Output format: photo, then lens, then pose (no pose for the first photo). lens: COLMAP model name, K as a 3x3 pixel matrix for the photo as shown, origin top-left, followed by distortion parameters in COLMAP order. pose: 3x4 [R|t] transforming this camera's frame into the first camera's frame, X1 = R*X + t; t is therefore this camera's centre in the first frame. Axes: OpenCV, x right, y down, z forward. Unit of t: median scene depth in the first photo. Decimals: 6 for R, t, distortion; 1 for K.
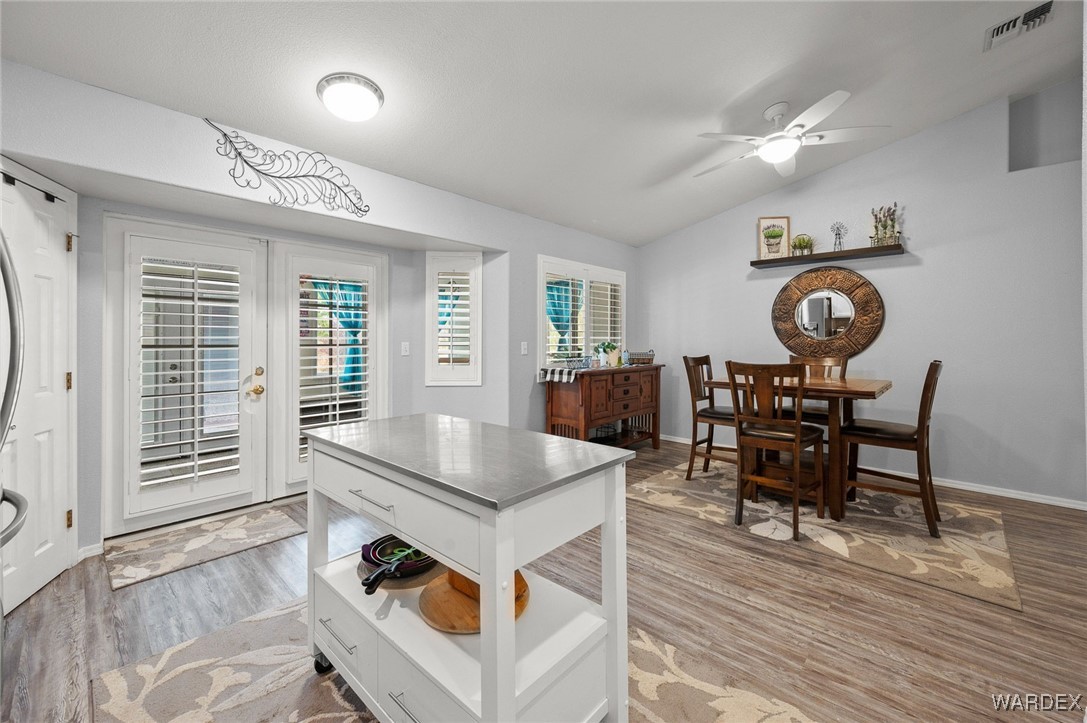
lens RADIAL K [[436.3, 0, 541.1], [0, 436.3, 340.3], [0, 0, 1]] dist [0.001107, 0.000267]
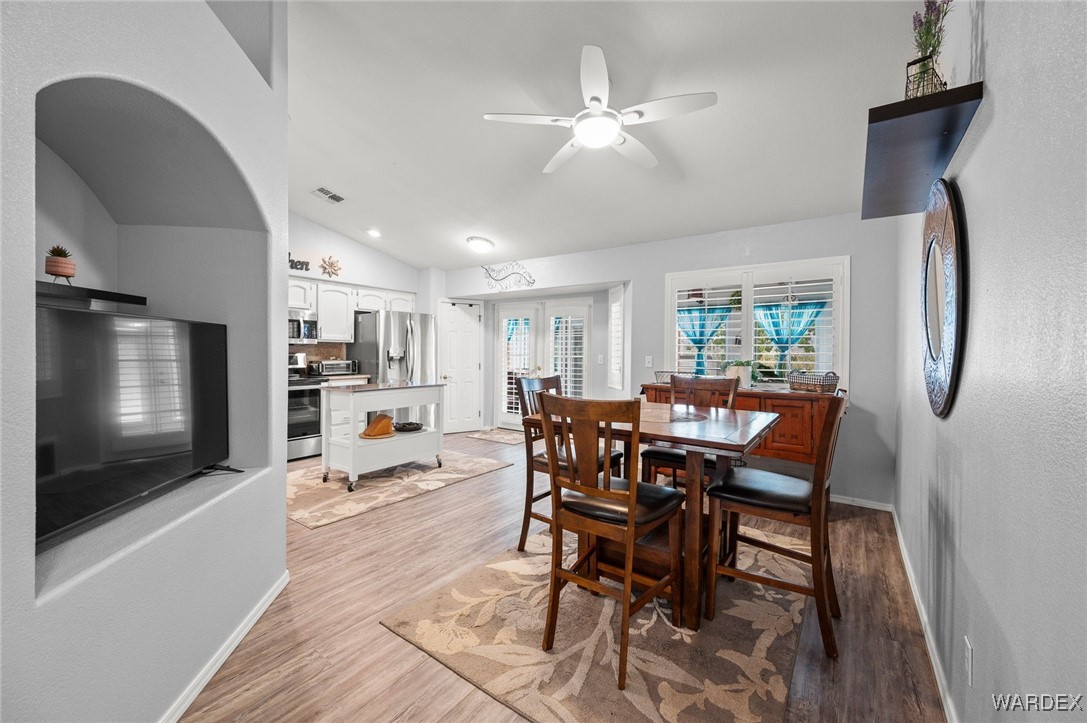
lens RADIAL K [[431.0, 0, 548.4], [0, 431.0, 354.3], [0, 0, 1]] dist [-0.000841, -0.000001]
pose [[0.140031, 0.008497, -0.990111, 1.666678], [-0.009029, 0.999933, 0.007305, -0.011050], [0.990106, 0.007917, 0.140098, 0.965934]]
